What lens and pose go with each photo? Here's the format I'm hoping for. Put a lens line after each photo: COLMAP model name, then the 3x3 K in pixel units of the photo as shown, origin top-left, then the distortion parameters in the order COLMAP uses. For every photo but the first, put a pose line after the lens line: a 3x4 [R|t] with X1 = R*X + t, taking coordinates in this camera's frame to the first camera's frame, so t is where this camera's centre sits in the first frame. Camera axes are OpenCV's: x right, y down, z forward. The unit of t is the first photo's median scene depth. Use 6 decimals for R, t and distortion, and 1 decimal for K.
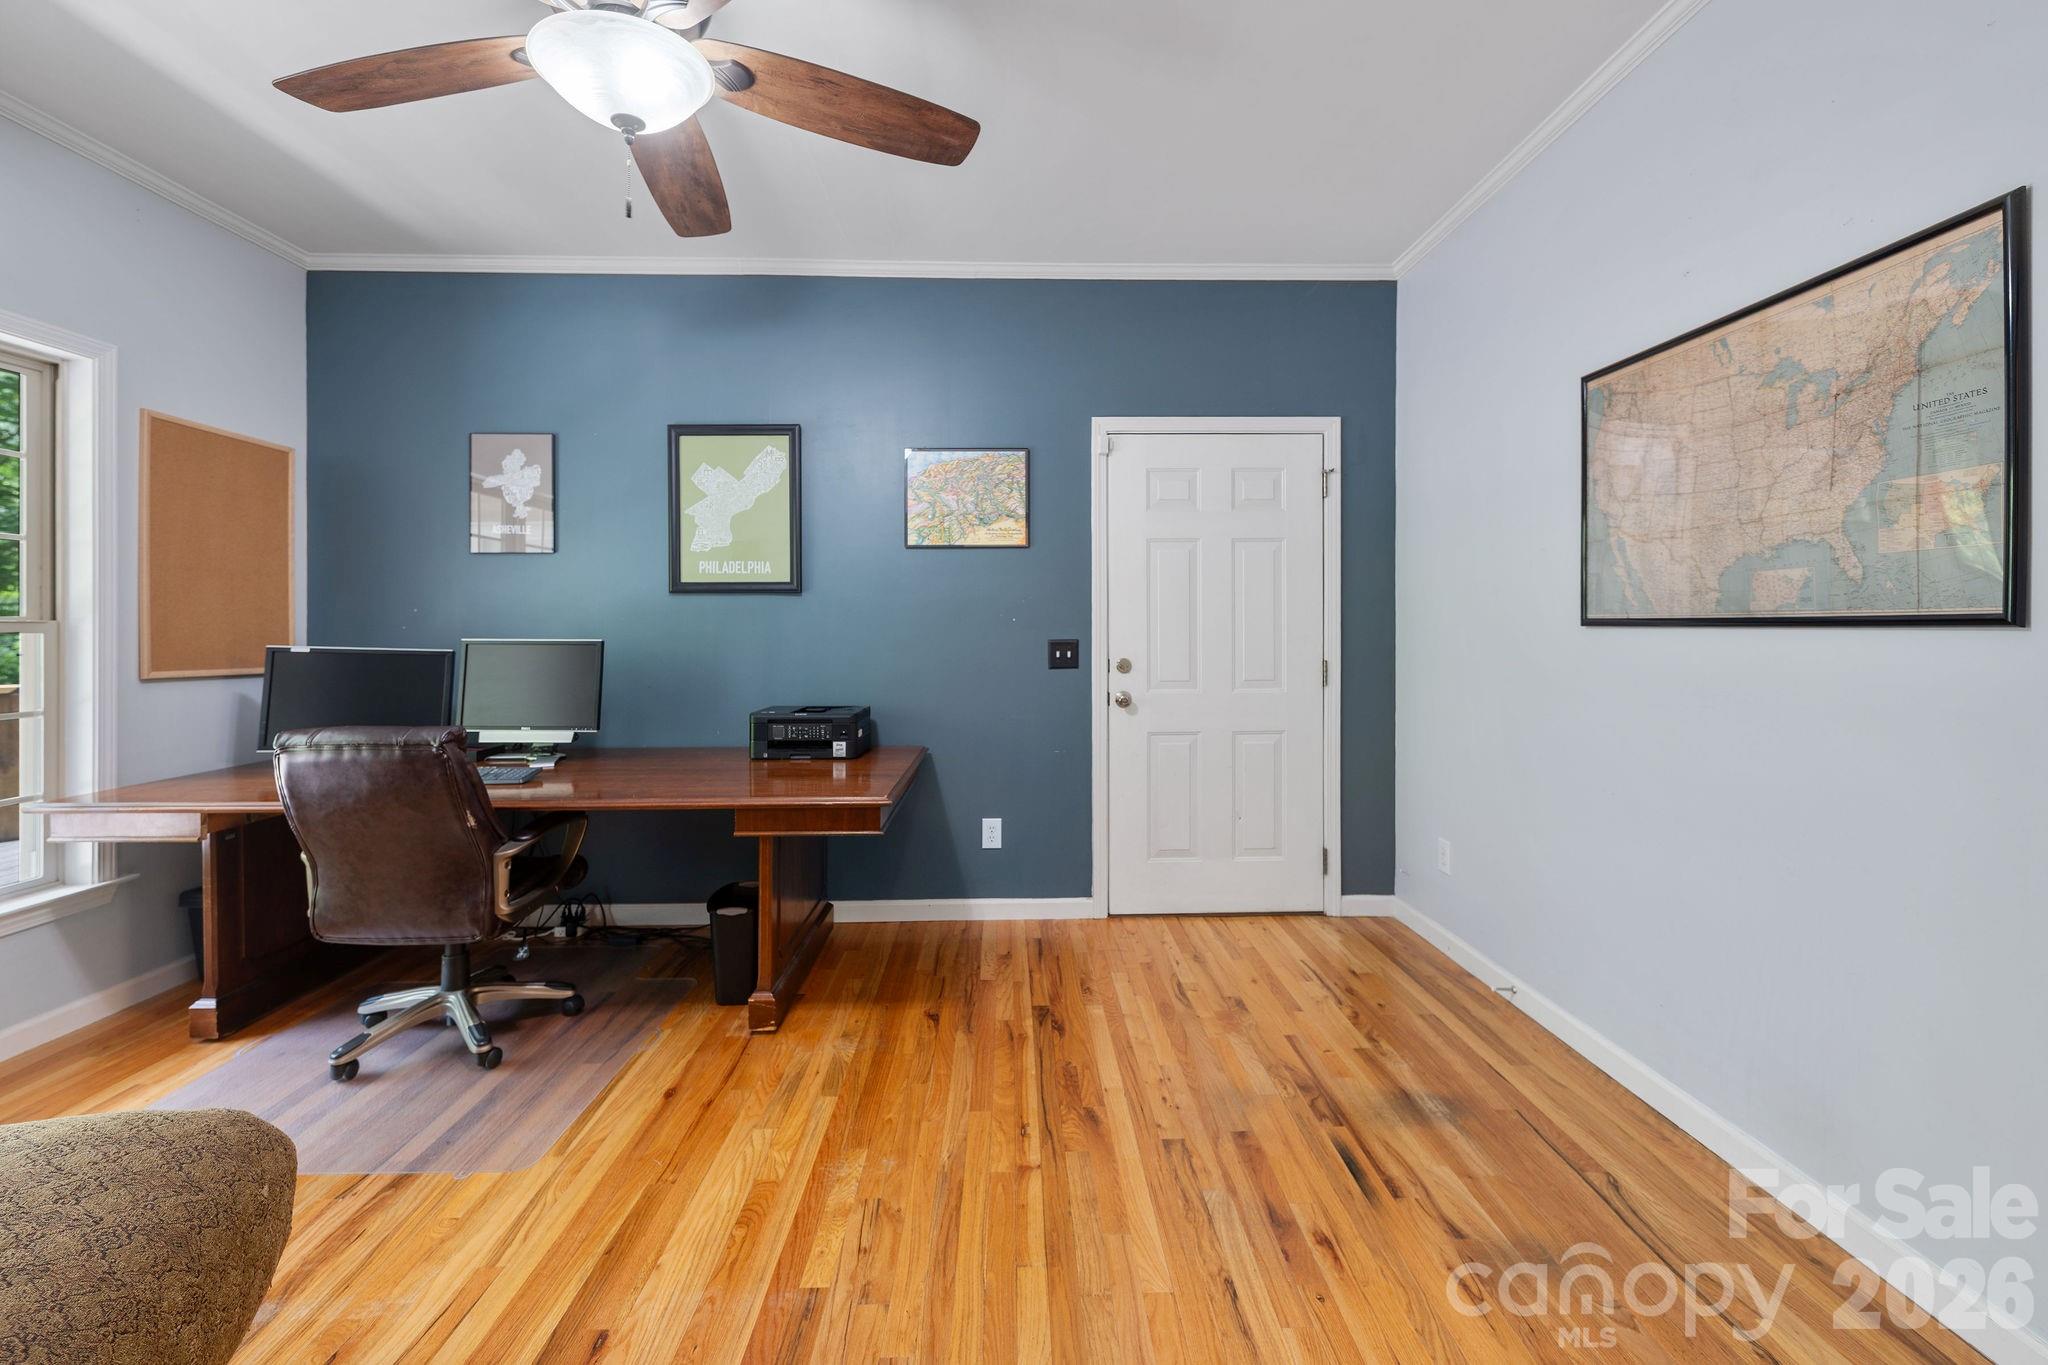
lens RADIAL K [[828.8, 0, 1026.7], [0, 828.8, 628.9], [0, 0, 1]] dist [0.004864, -0.002986]
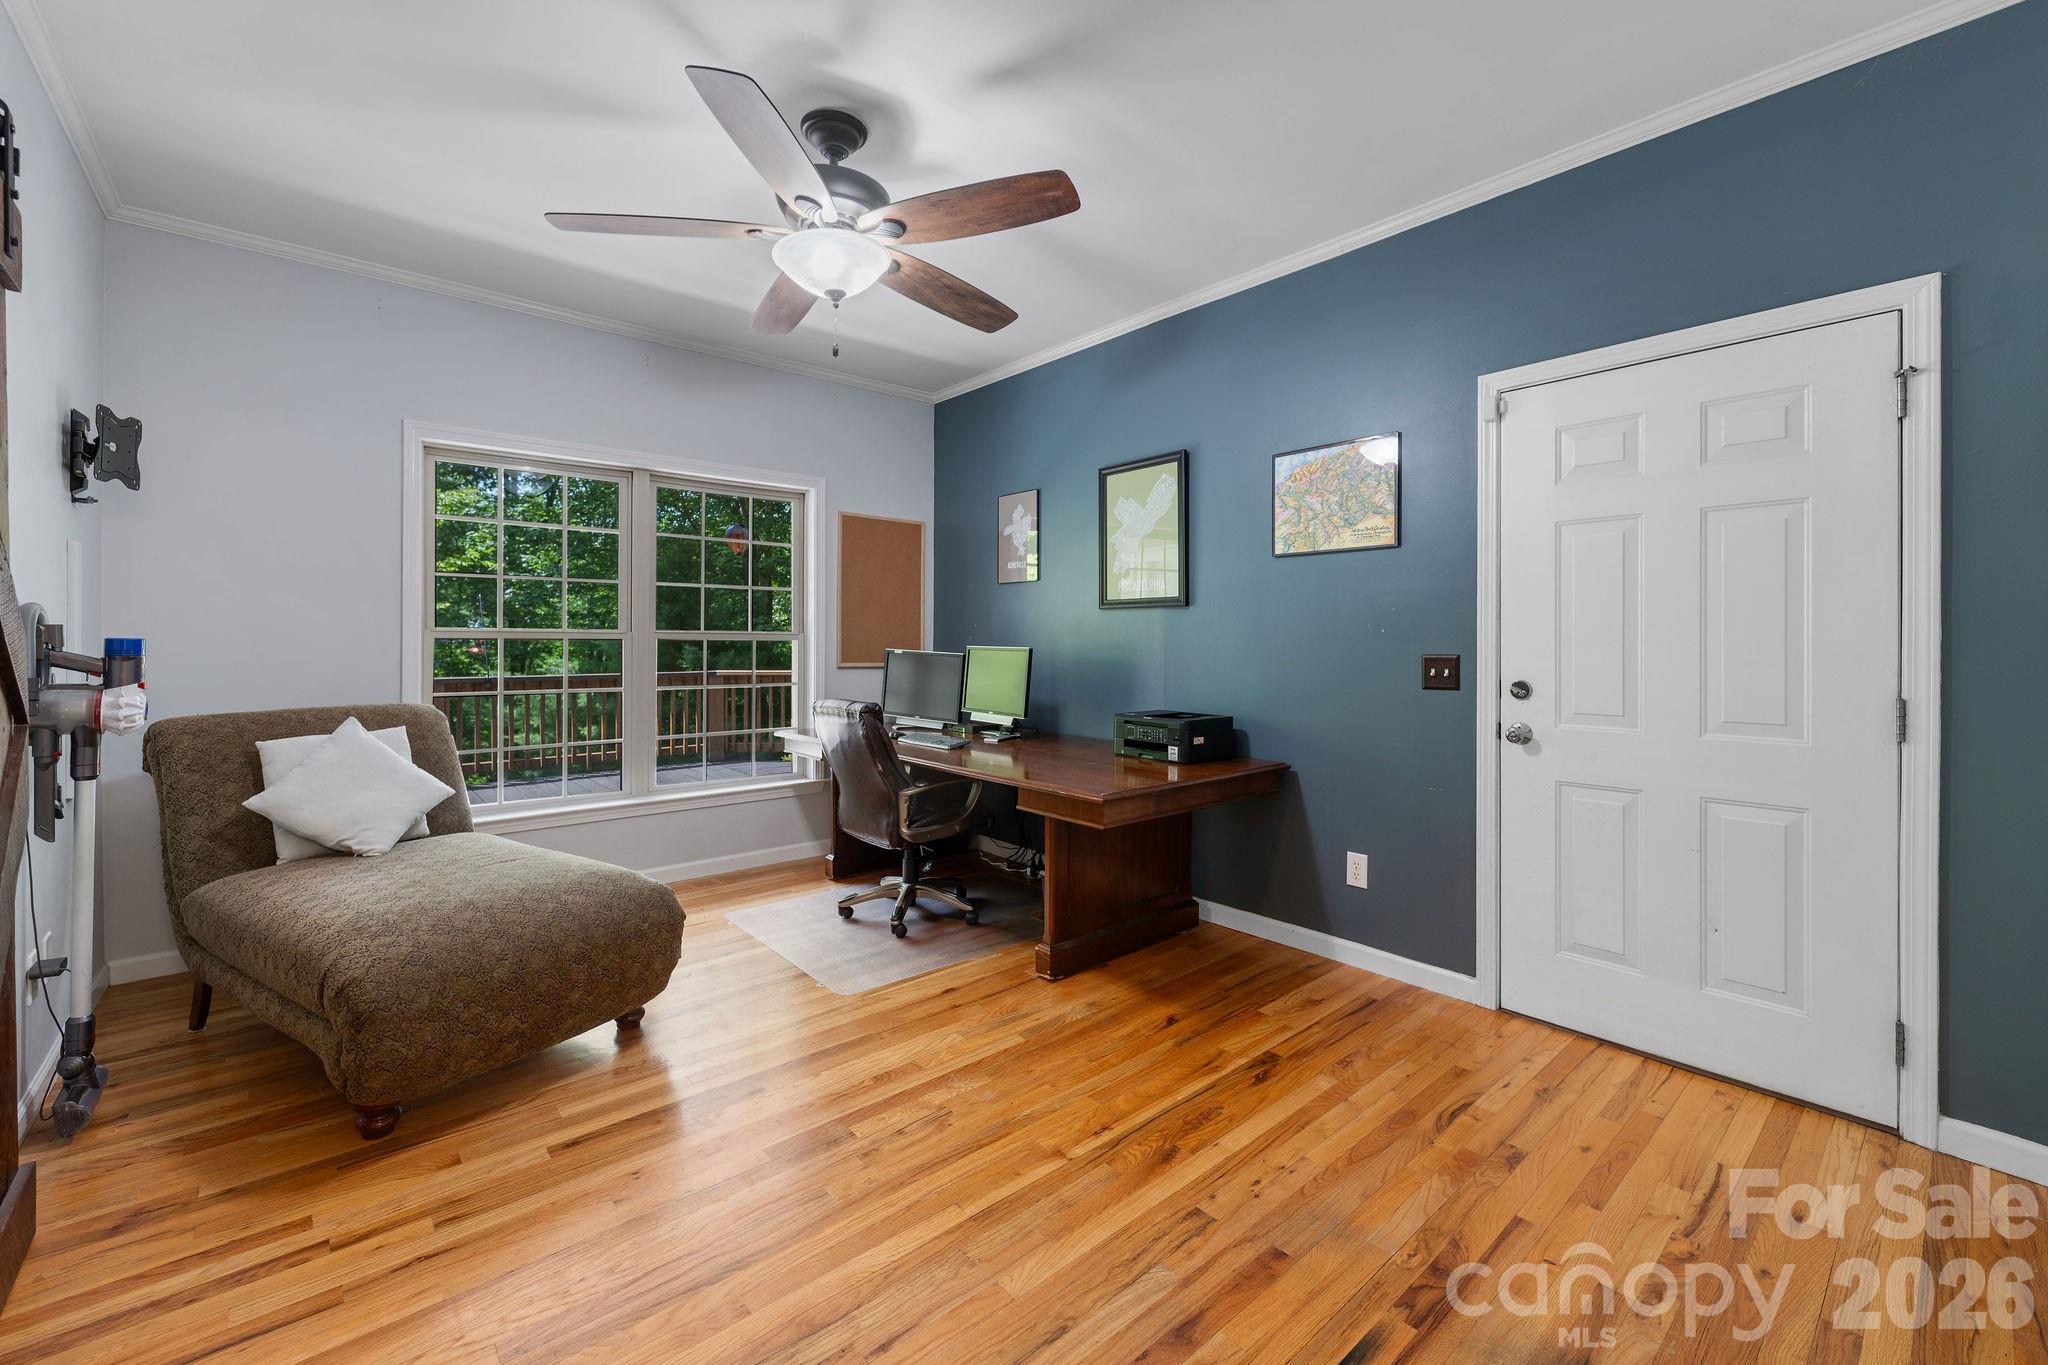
lens RADIAL K [[828.8, 0, 1036.2], [0, 828.8, 639.5], [0, 0, 1]] dist [0.004864, -0.002986]
pose [[0.639953, 0.004516, -0.768401, 0.454673], [-0.004160, 0.999988, 0.002412, -0.002714], [0.768403, 0.001653, 0.639964, 0.175344]]
